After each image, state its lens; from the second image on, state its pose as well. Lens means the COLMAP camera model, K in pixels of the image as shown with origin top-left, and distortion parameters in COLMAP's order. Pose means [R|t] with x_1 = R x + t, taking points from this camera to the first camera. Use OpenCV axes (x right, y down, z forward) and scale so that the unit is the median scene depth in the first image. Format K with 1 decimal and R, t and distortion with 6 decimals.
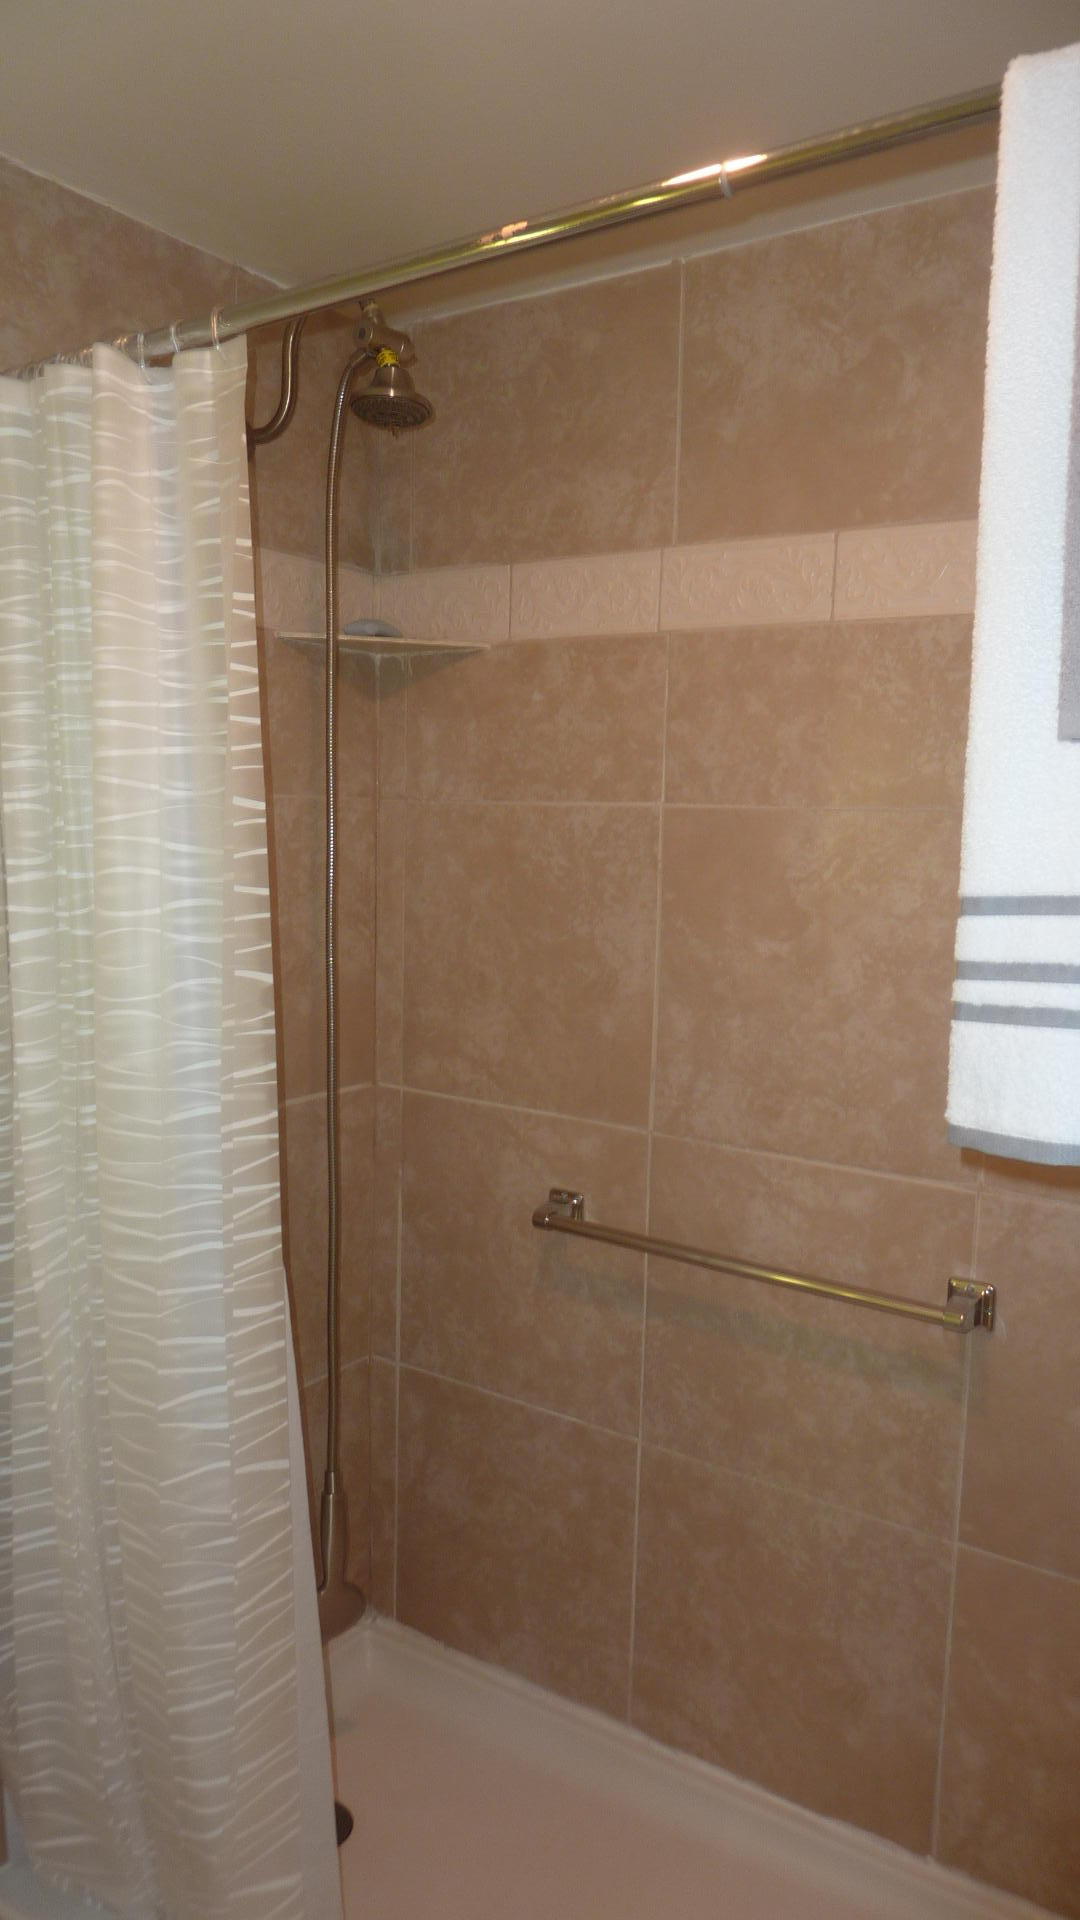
lens RADIAL K [[1342.6, 0, 542.3], [0, 1342.6, 963.7], [0, 0, 1]] dist [-0.025814, -0.009532]
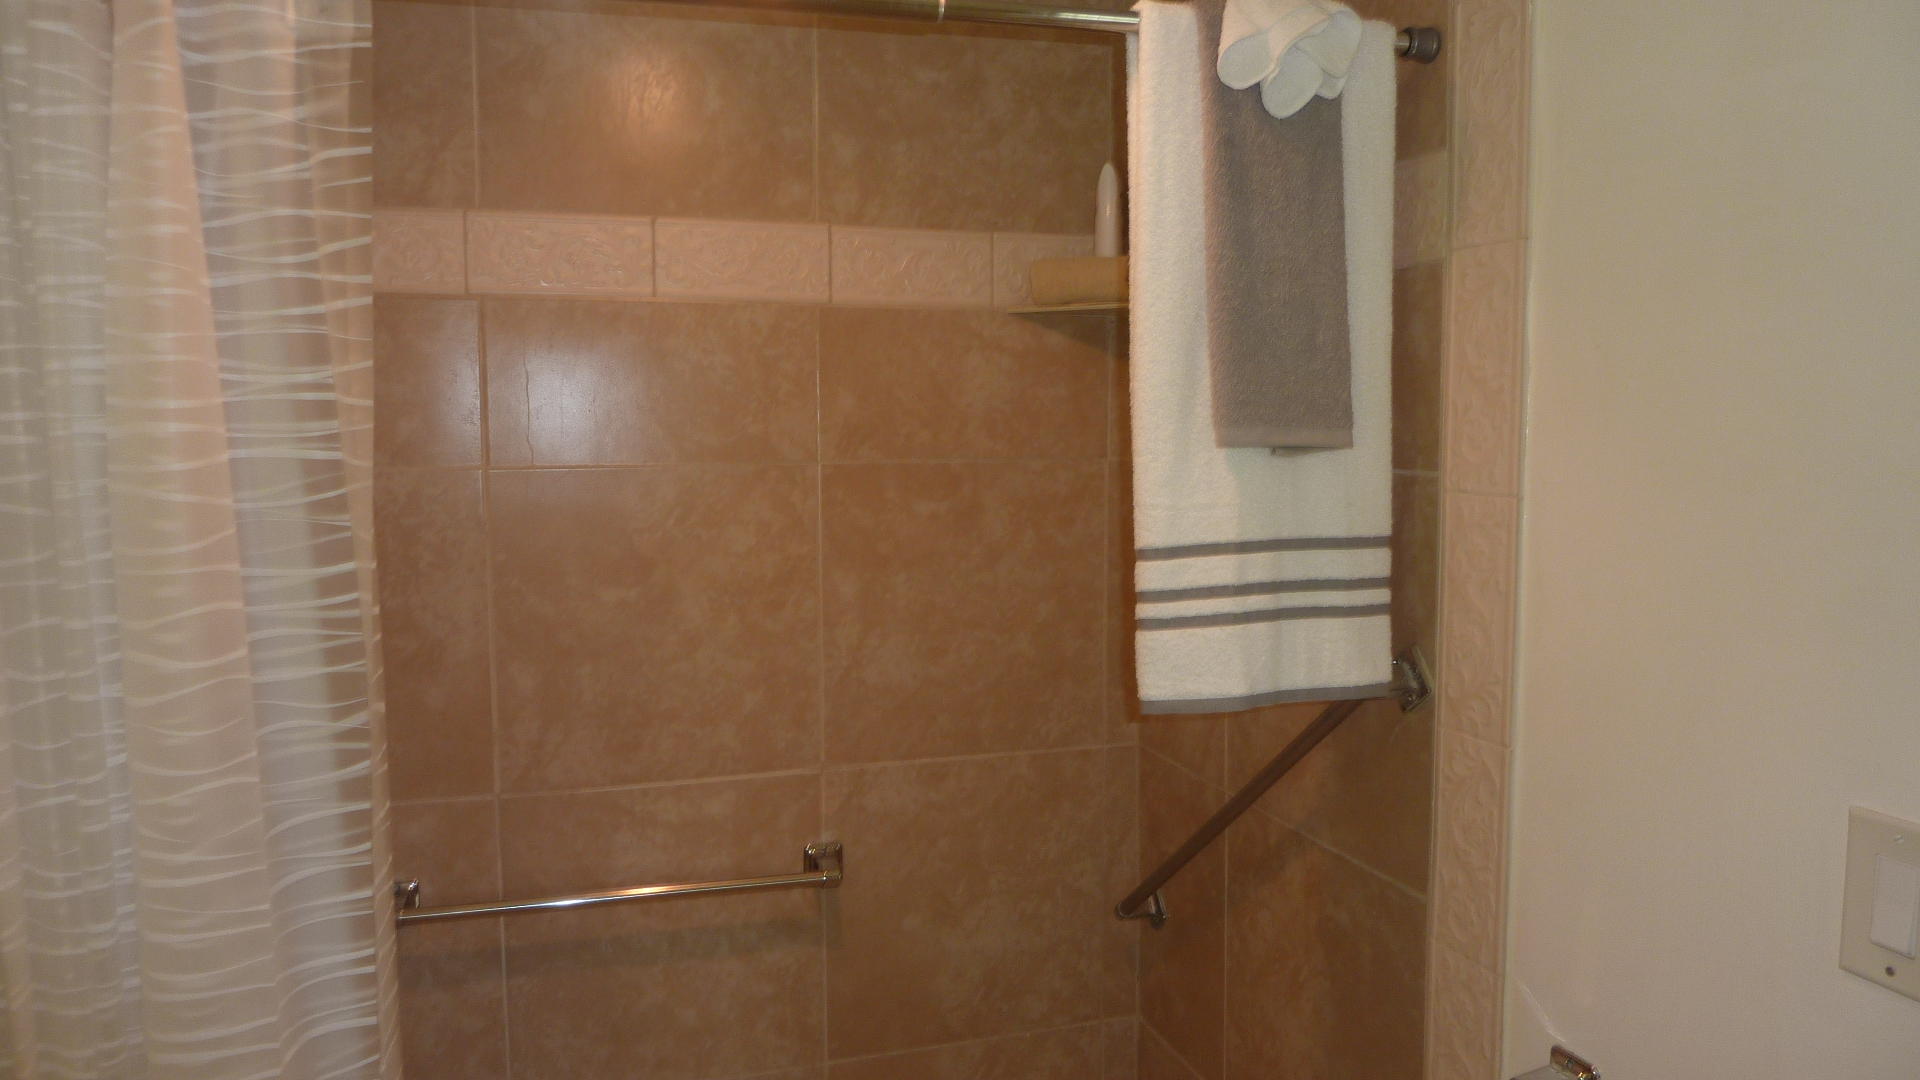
lens RADIAL K [[1342.6, 0, 973.2], [0, 1342.6, 530.1], [0, 0, 1]] dist [-0.025814, -0.009532]
pose [[0.613138, -0.095428, 0.784191, -0.508342], [0.106126, 0.993629, 0.037937, -0.076612], [-0.782815, 0.059962, 0.619359, 0.112037]]
